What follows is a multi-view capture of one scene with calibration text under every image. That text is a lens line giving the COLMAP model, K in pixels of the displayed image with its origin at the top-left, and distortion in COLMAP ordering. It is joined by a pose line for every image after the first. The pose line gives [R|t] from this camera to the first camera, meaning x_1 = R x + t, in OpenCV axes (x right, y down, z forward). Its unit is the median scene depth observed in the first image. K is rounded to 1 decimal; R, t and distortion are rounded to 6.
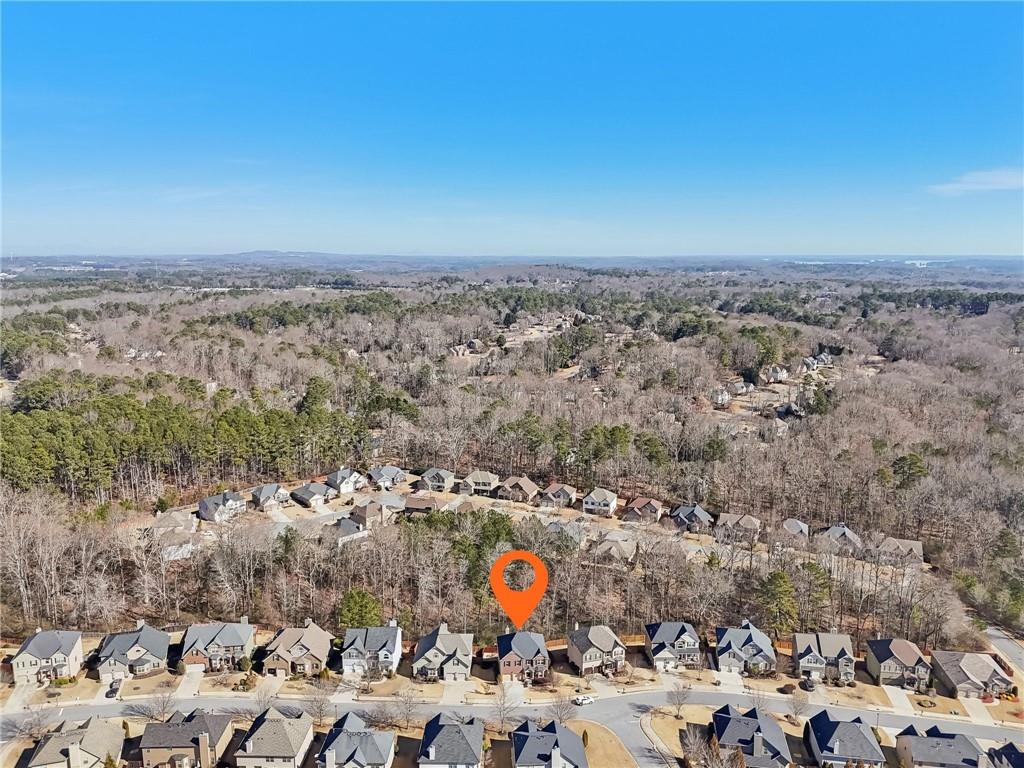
lens RADIAL K [[803.8, 0, 512.0], [0, 803.8, 384.0], [0, 0, 1]] dist [0.055453, -0.086472]
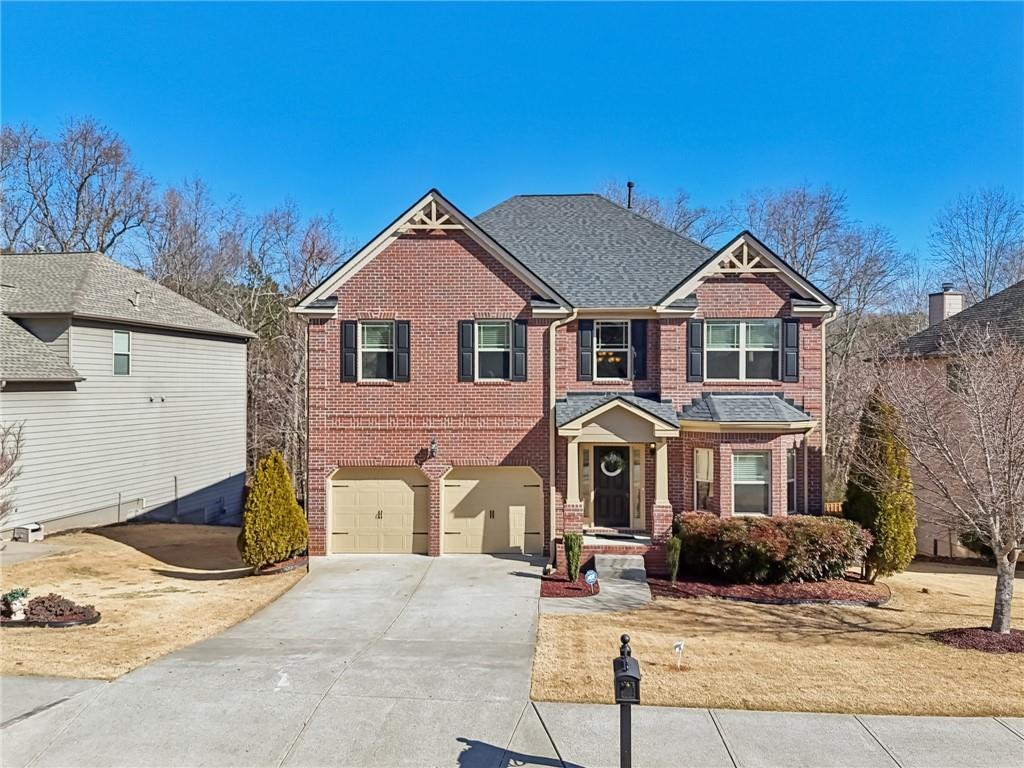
lens RADIAL K [[759.6, 0, 512.0], [0, 759.6, 384.0], [0, 0, 1]] dist [0.071943, -0.068062]
pose [[0.991136, -0.000184, -0.132849, 0.020917], [-0.024681, 0.982335, -0.185496, 0.358217], [0.130536, 0.187131, 0.973623, 0.898505]]
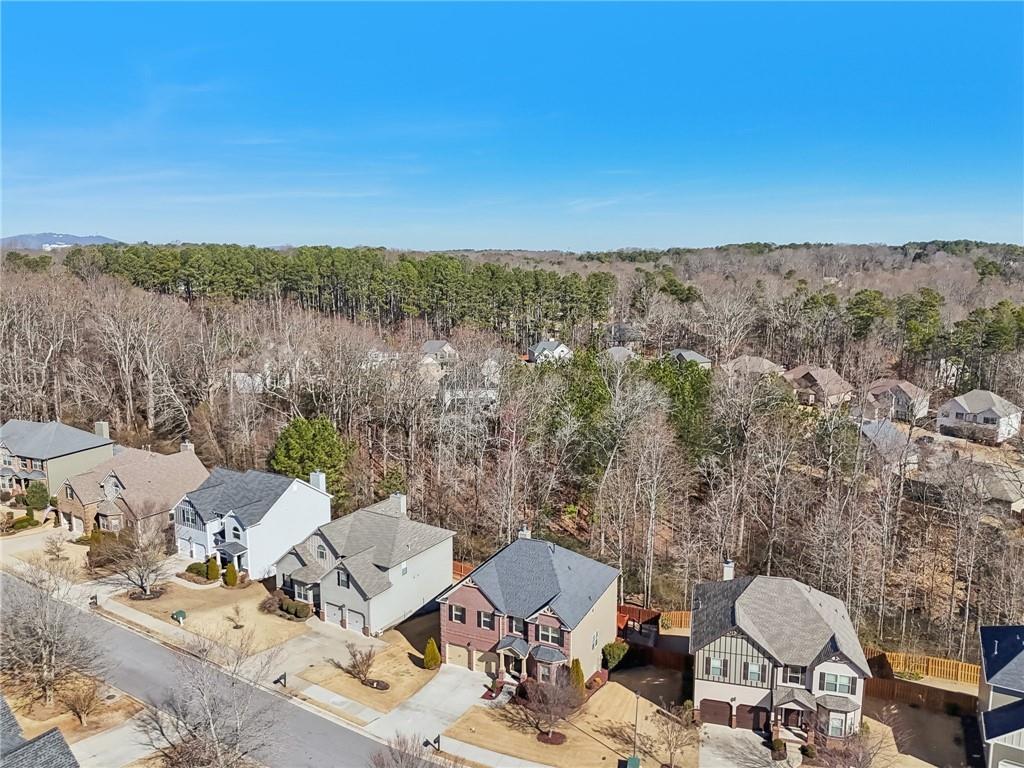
lens RADIAL K [[759.6, 0, 512.0], [0, 759.6, 384.0], [0, 0, 1]] dist [0.071943, -0.068062]
pose [[0.858549, 0.082348, -0.506075, 0.163365], [-0.093452, 0.995618, 0.003465, 0.242518], [0.504143, 0.044319, 0.862482, 0.717819]]
